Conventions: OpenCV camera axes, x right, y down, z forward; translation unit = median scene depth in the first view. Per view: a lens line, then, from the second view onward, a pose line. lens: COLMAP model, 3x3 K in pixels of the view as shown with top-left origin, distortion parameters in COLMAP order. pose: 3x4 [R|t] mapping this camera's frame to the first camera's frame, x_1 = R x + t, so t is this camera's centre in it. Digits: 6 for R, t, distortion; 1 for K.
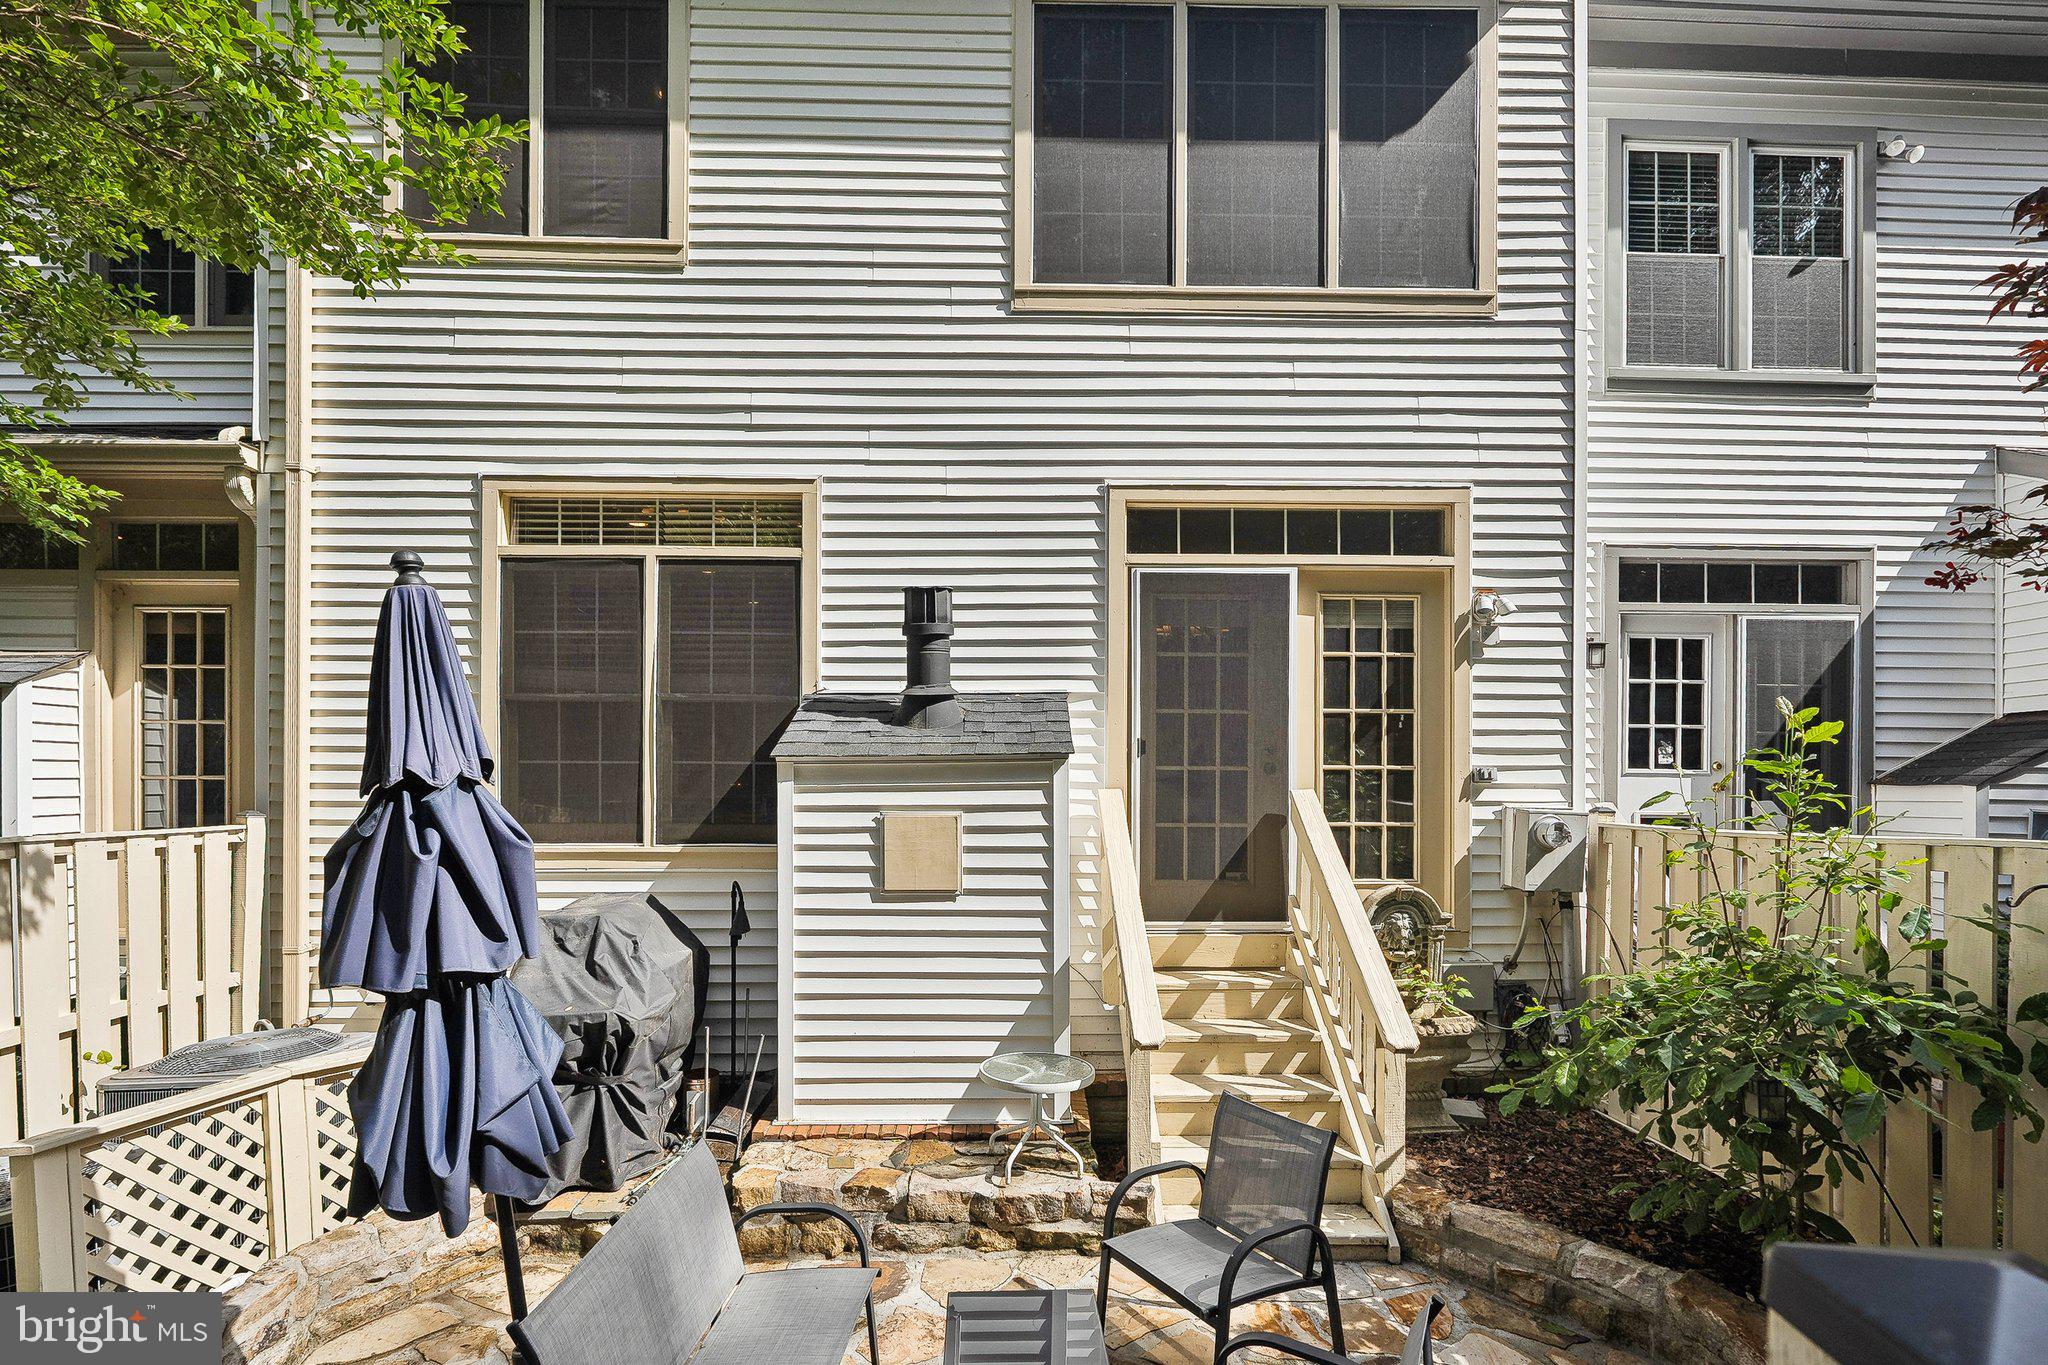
lens RADIAL K [[941.7, 0, 1023.7], [0, 941.7, 771.9], [0, 0, 1]] dist [-0.005076, -0.000107]
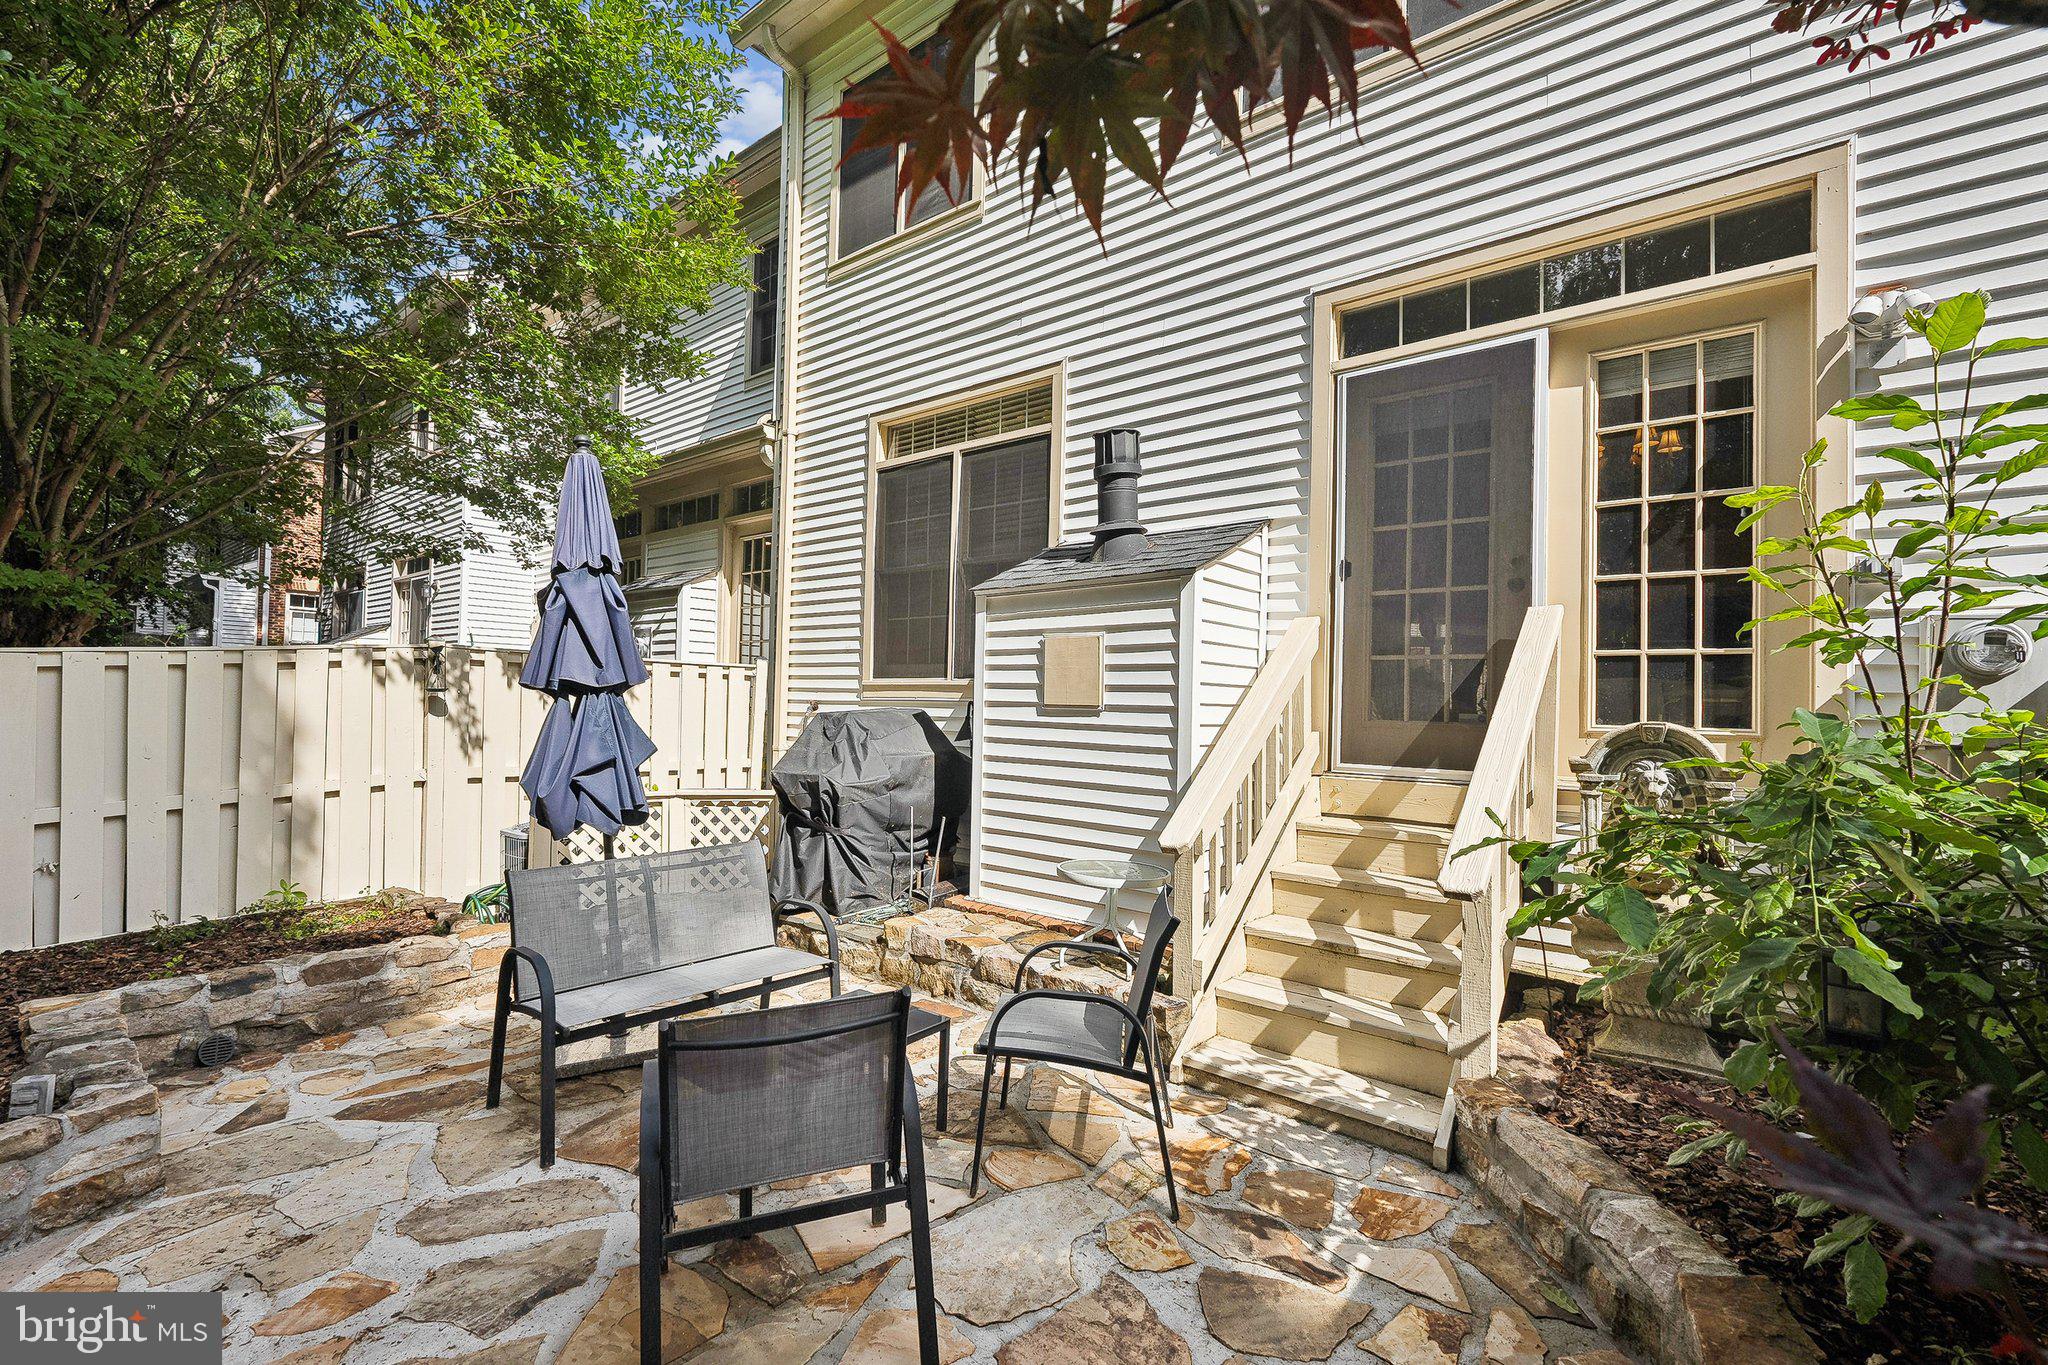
lens RADIAL K [[899.9, 0, 1034.4], [0, 899.9, 688.3], [0, 0, 1]] dist [-0.006318, 0.000599]
pose [[0.755672, -0.001142, -0.654949, 0.488765], [-0.017865, 0.999590, -0.022355, 0.117636], [0.654706, 0.028594, 0.755343, 0.168122]]
